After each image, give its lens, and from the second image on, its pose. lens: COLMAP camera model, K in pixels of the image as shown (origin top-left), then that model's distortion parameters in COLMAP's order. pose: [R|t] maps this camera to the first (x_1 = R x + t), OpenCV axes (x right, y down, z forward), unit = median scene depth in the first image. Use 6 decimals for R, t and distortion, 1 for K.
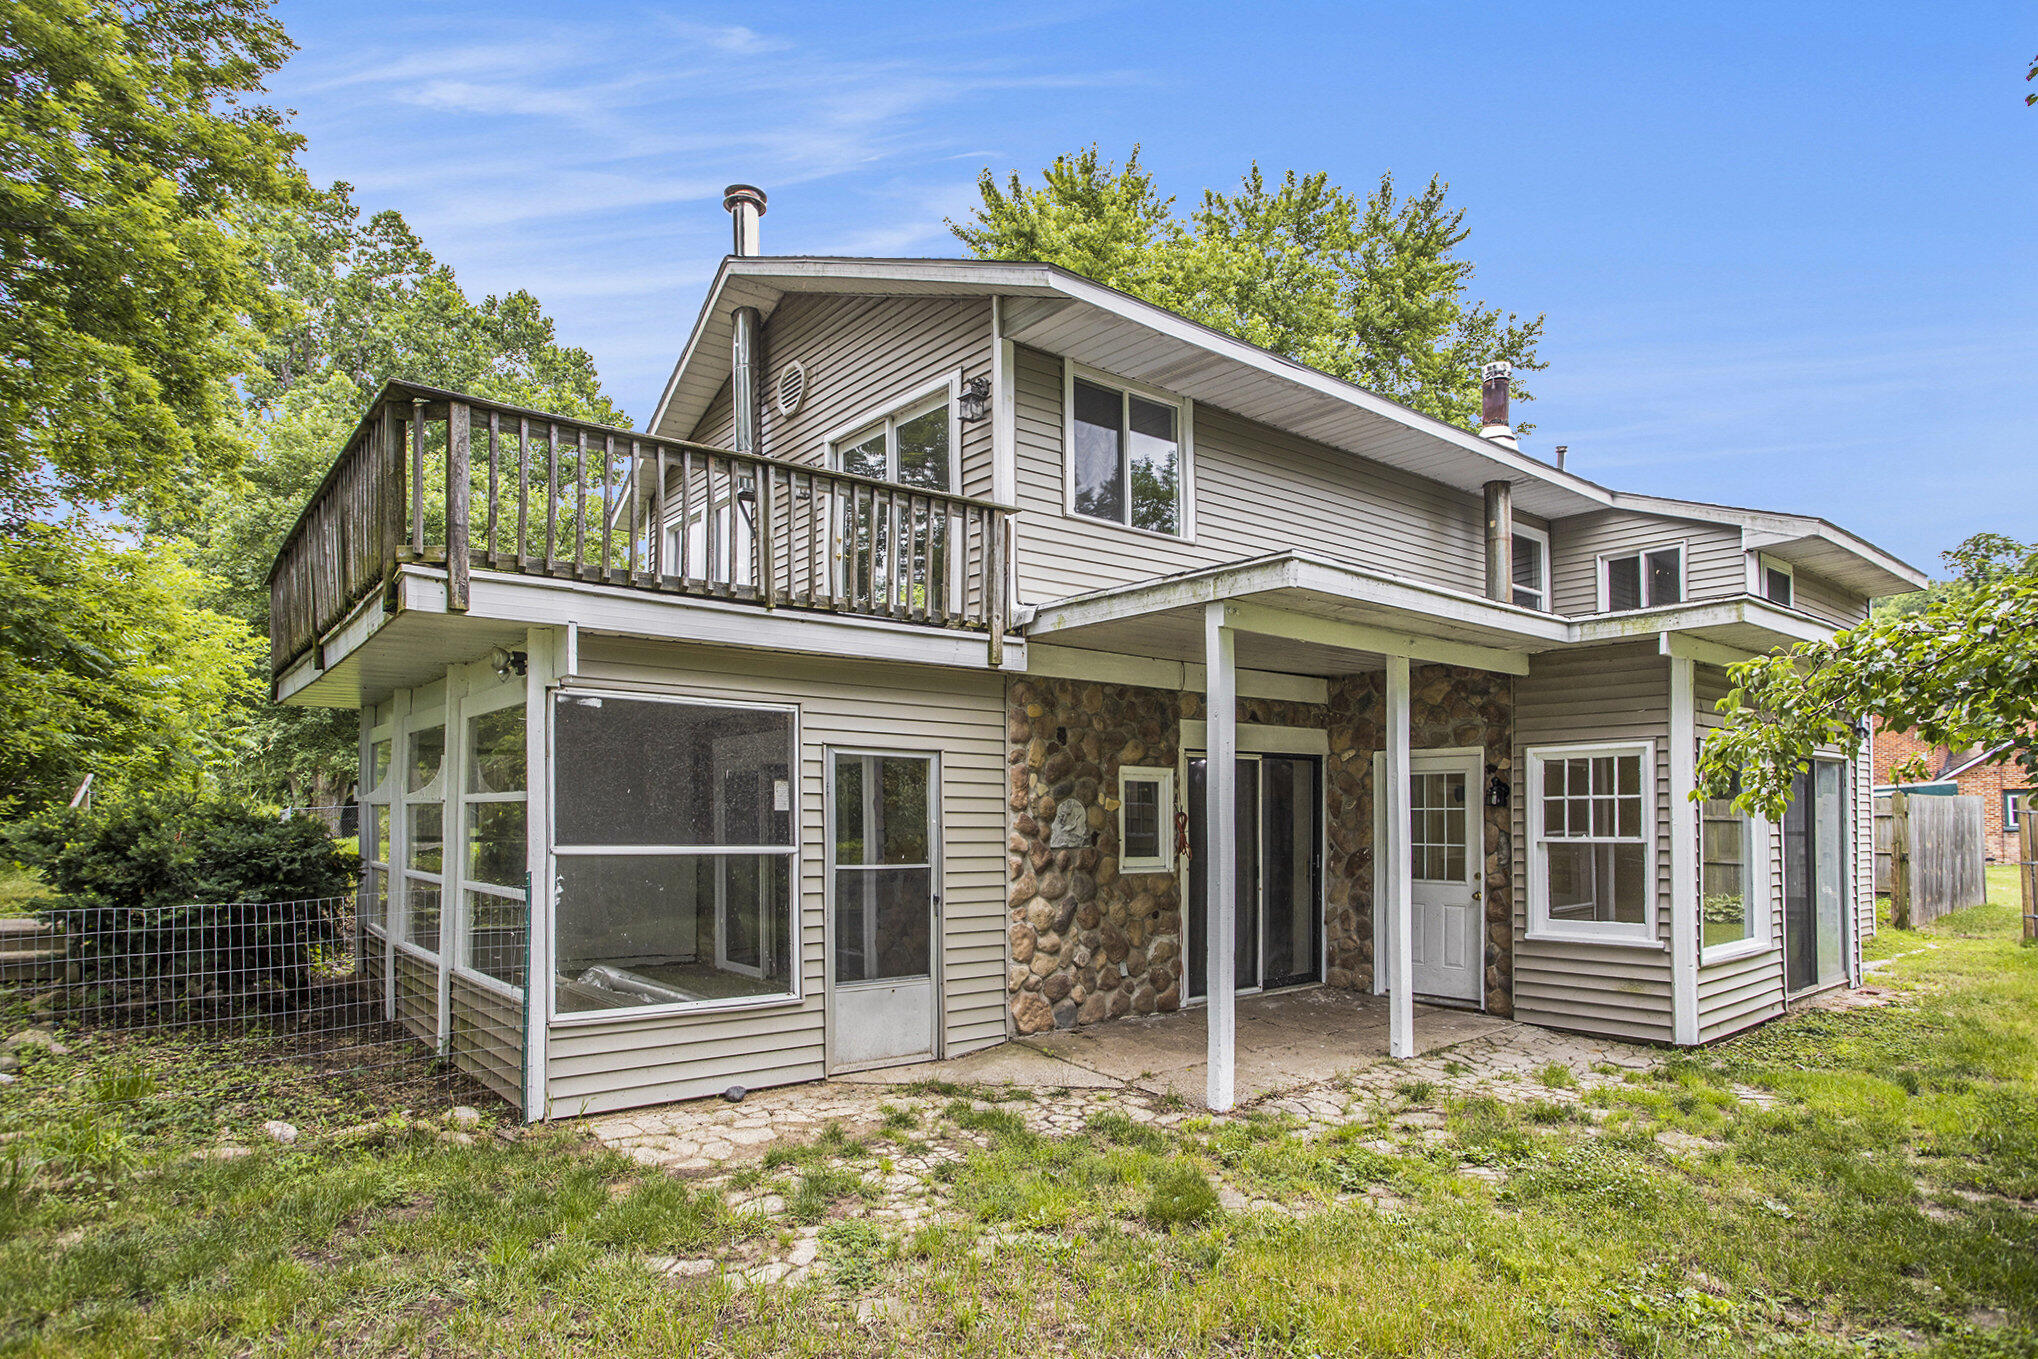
lens RADIAL K [[1101.3, 0, 1019.0], [0, 1101.3, 679.5], [0, 0, 1]] dist [-0.061352, 0.001140]
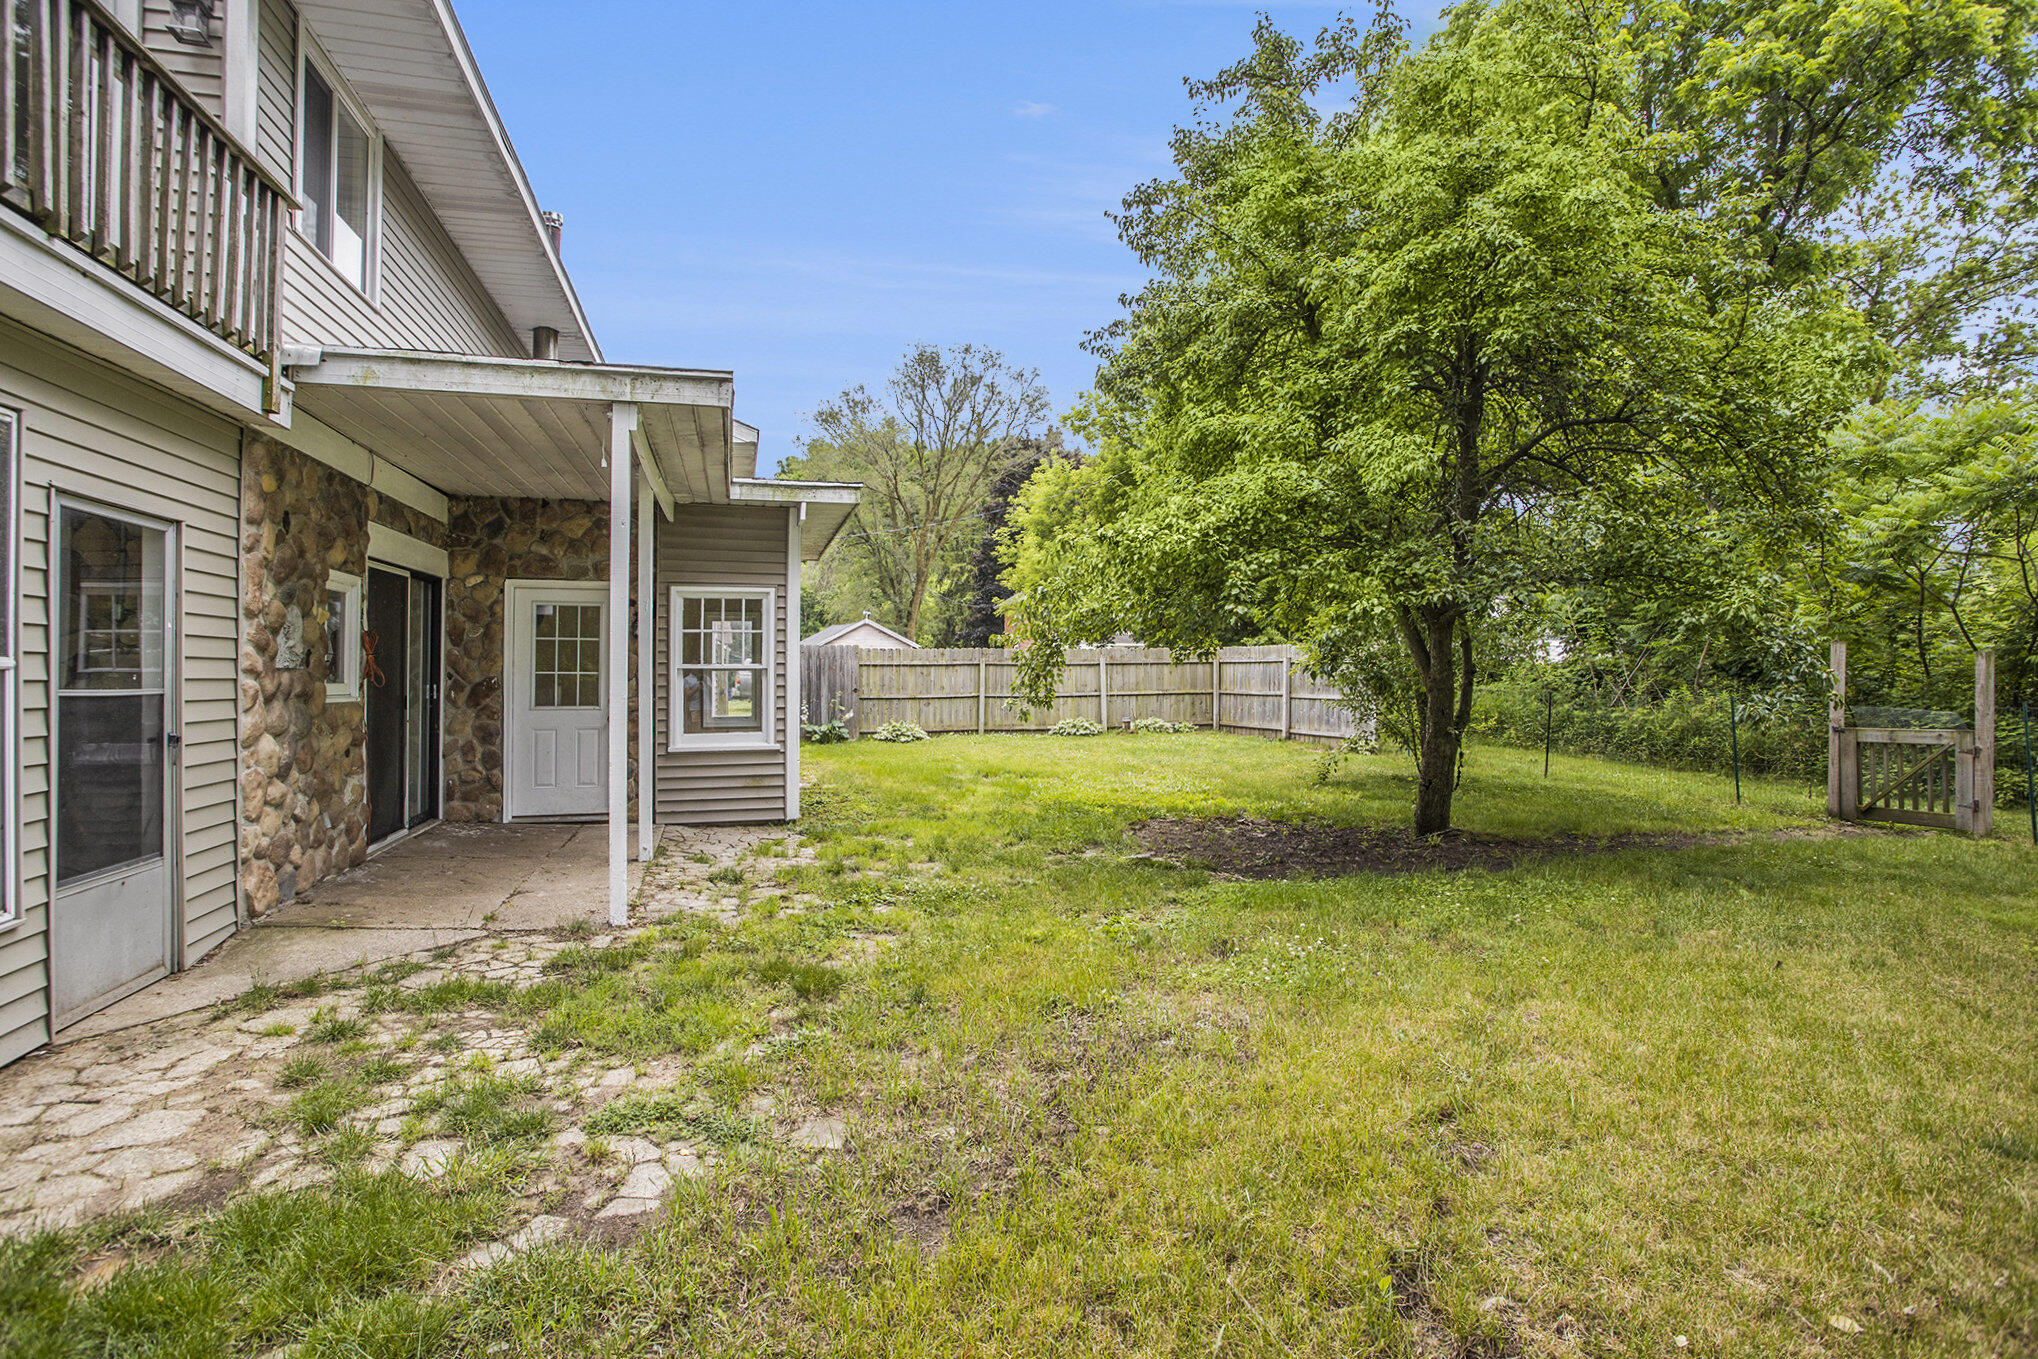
lens RADIAL K [[1026.2, 0, 1015.1], [0, 1026.2, 656.0], [0, 0, 1]] dist [-0.041831, 0.017358]
pose [[0.390320, 0.011759, 0.920604, -0.421333], [-0.109174, 0.993455, 0.033598, 0.067691], [-0.914184, -0.113620, 0.389049, 0.276921]]
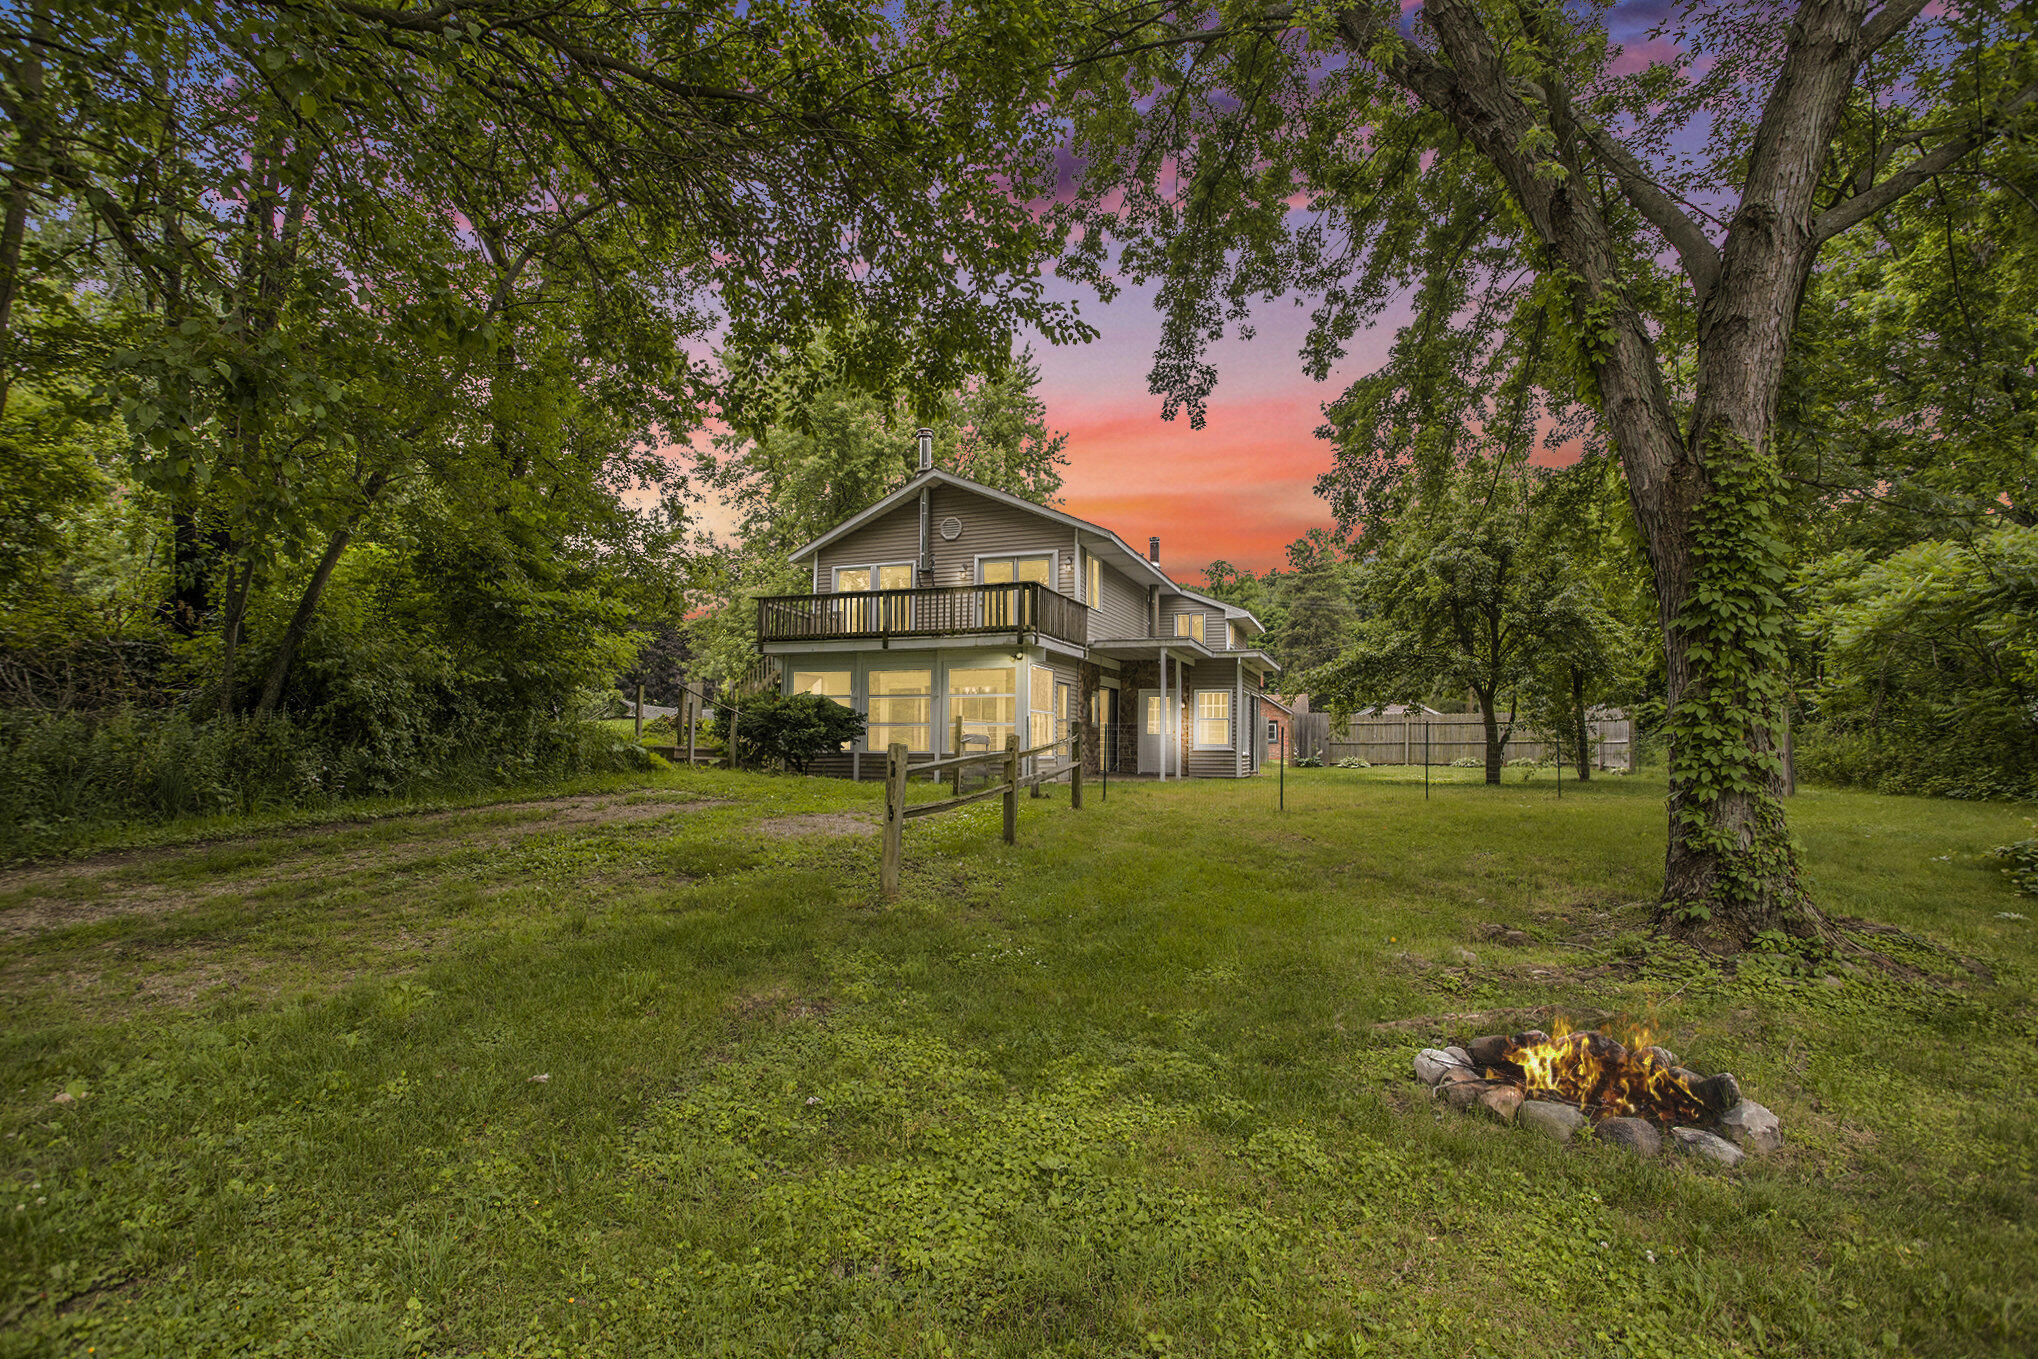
lens RADIAL K [[1026.2, 0, 1015.1], [0, 1026.2, 656.0], [0, 0, 1]] dist [-0.041831, 0.017358]
pose [[0.843317, 0.052747, 0.534822, -1.714512], [-0.075637, 0.996915, 0.020945, -0.062022], [-0.532067, -0.058116, 0.844705, -1.334473]]
